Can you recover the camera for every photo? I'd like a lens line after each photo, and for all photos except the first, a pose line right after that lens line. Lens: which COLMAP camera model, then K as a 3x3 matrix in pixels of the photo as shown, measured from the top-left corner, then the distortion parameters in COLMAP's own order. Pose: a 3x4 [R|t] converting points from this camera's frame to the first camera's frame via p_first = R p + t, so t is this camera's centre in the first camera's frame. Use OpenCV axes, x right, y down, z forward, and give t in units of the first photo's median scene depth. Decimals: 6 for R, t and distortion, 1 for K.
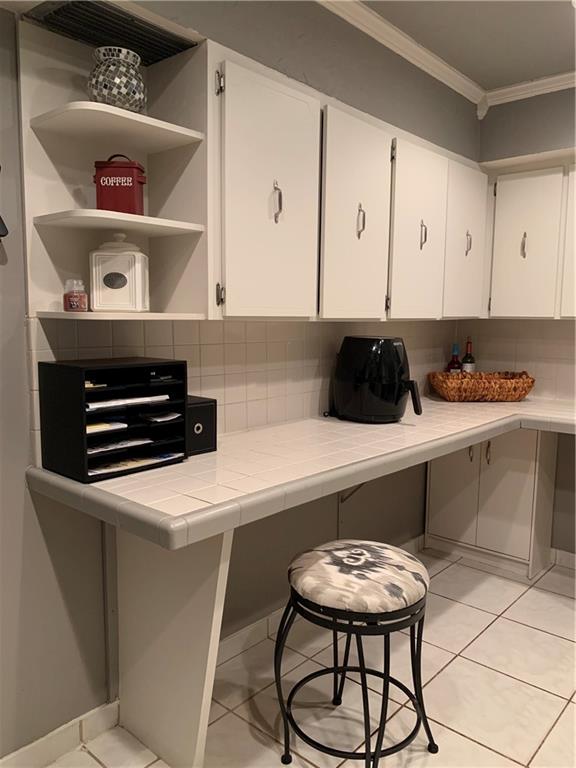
lens RADIAL K [[590.0, 0, 288.0], [0, 590.0, 384.0], [0, 0, 1]] dist [-0.001840, -0.000558]
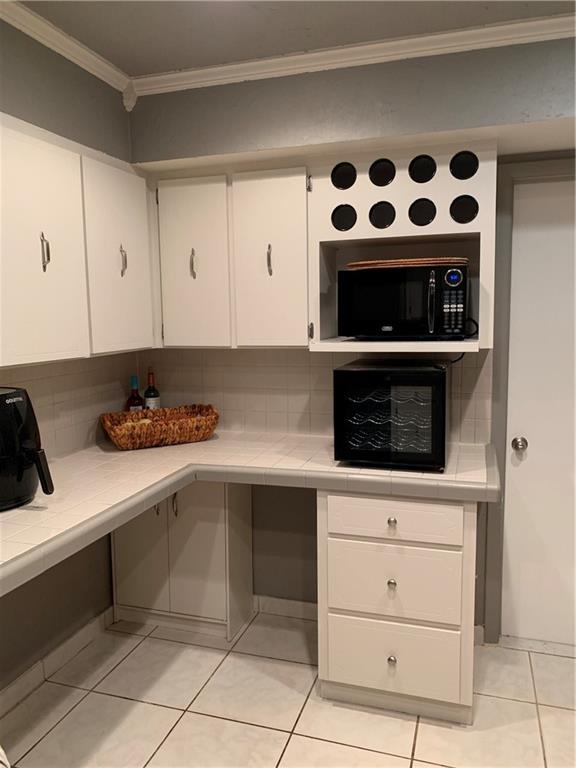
lens RADIAL K [[583.4, 0, 288.0], [0, 583.4, 384.0], [0, 0, 1]] dist [-0.000612, -0.007083]
pose [[0.916969, -0.069834, 0.392799, 0.173280], [0.068685, 0.997494, 0.017001, -0.061925], [-0.393002, 0.011390, 0.919467, 0.155737]]
